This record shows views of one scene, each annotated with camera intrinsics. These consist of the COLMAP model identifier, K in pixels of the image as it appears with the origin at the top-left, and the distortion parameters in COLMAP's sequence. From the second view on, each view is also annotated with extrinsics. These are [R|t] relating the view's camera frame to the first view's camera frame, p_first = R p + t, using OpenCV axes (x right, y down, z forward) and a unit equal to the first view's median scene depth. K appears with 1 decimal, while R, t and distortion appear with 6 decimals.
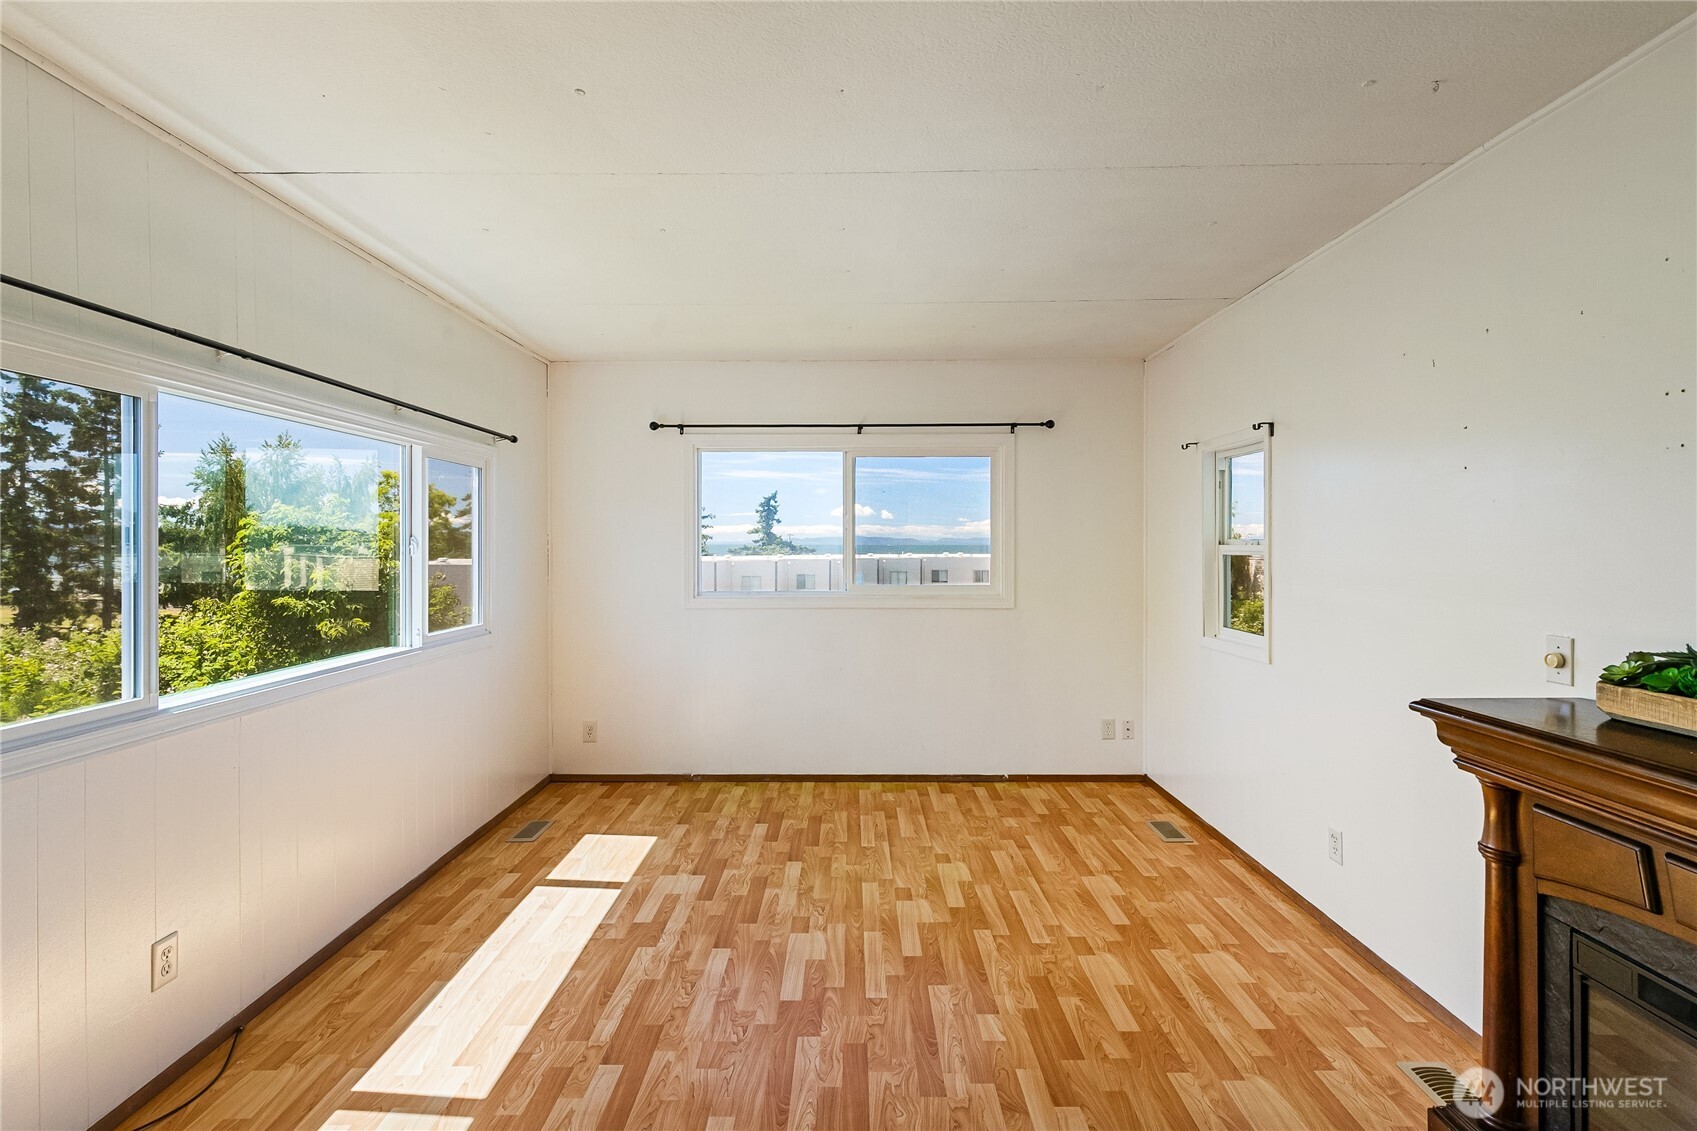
lens RADIAL K [[788.0, 0, 857.5], [0, 788.0, 549.5], [0, 0, 1]] dist [0.008990, -0.005269]
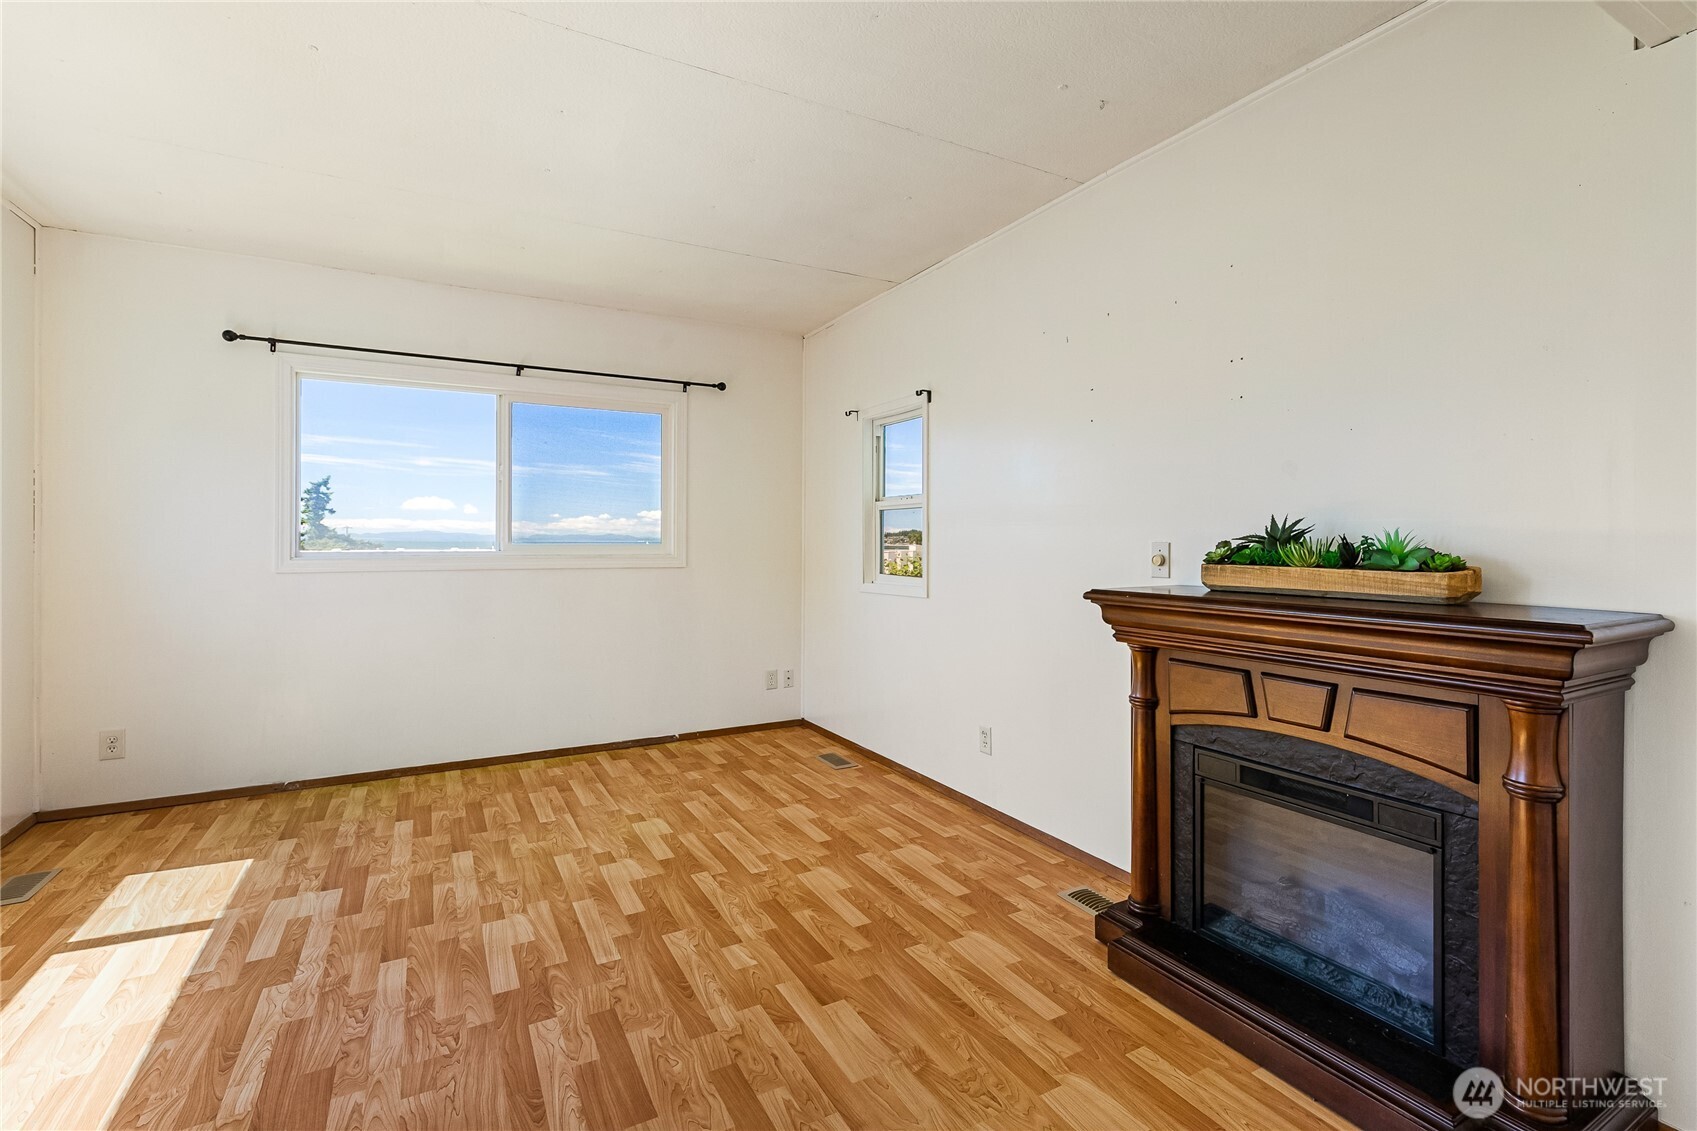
lens RADIAL K [[757.4, 0, 855.8], [0, 757.4, 540.9], [0, 0, 1]] dist [0.002012, -0.000236]
pose [[0.872904, 0.002339, 0.487886, -0.137799], [0.001374, 0.999973, -0.007252, 0.082128], [-0.487889, 0.007001, 0.872877, 0.089409]]
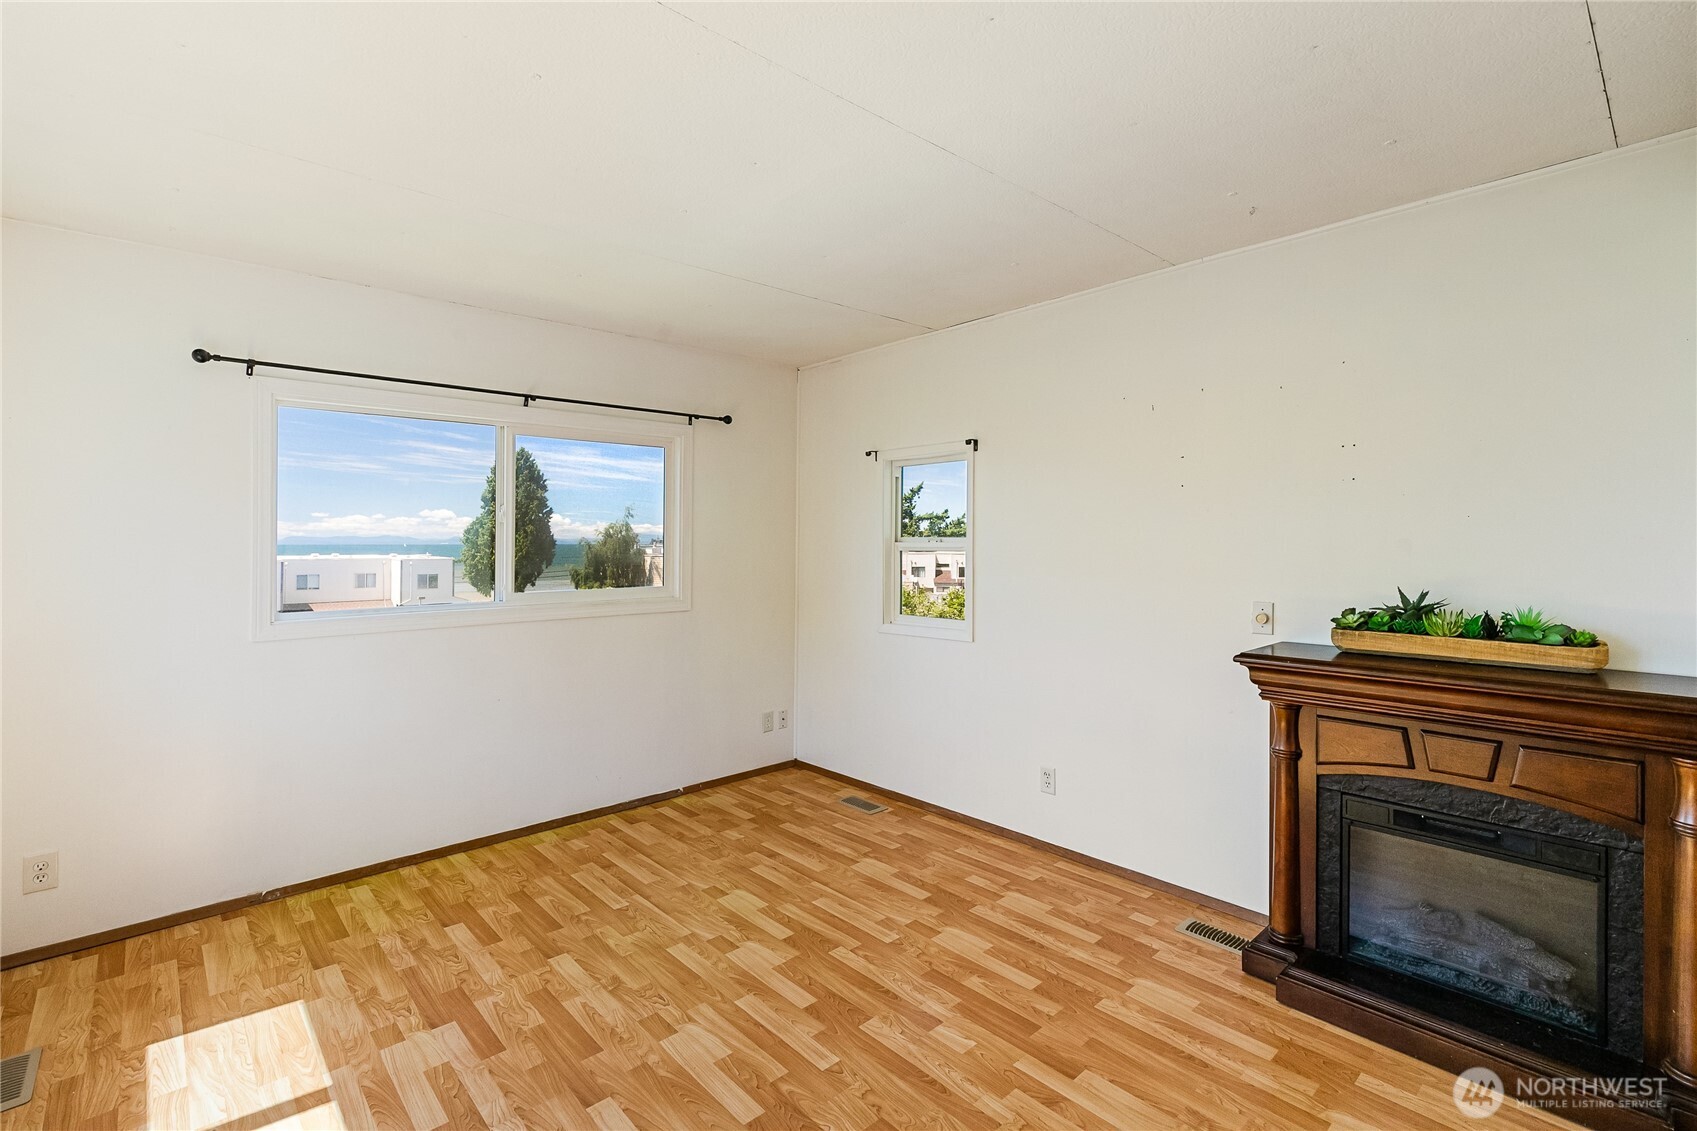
lens RADIAL K [[766.5, 0, 847.3], [0, 766.5, 543.5], [0, 0, 1]] dist [0.005034, -0.000308]
pose [[0.739055, -0.003221, 0.673638, -0.472083], [0.007201, 0.999969, -0.003118, -0.001475], [-0.673607, 0.007155, 0.739055, 0.322909]]
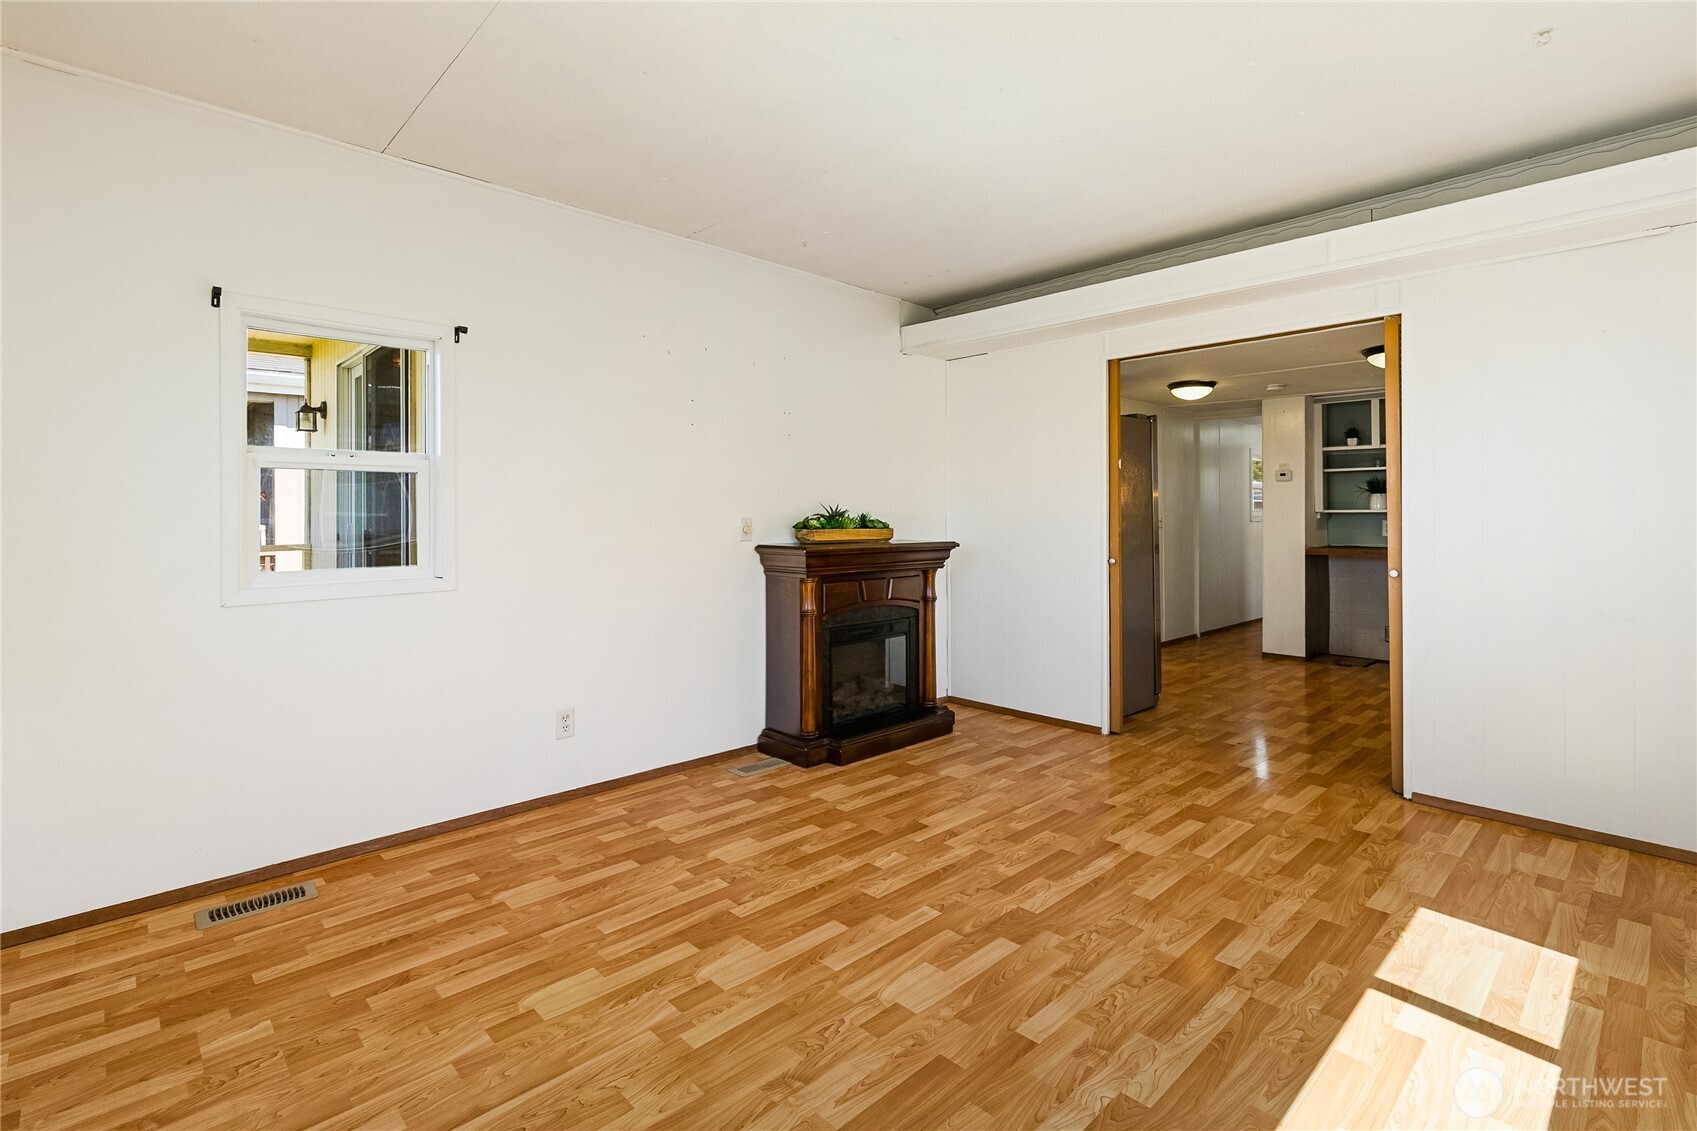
lens RADIAL K [[774.0, 0, 873.2], [0, 774.0, 496.0], [0, 0, 1]] dist [0.006660, -0.000336]
pose [[-0.689789, 0.023242, 0.723637, -0.549636], [0.011034, 0.999706, -0.021591, 0.077557], [-0.723927, -0.006909, -0.689842, 1.520377]]
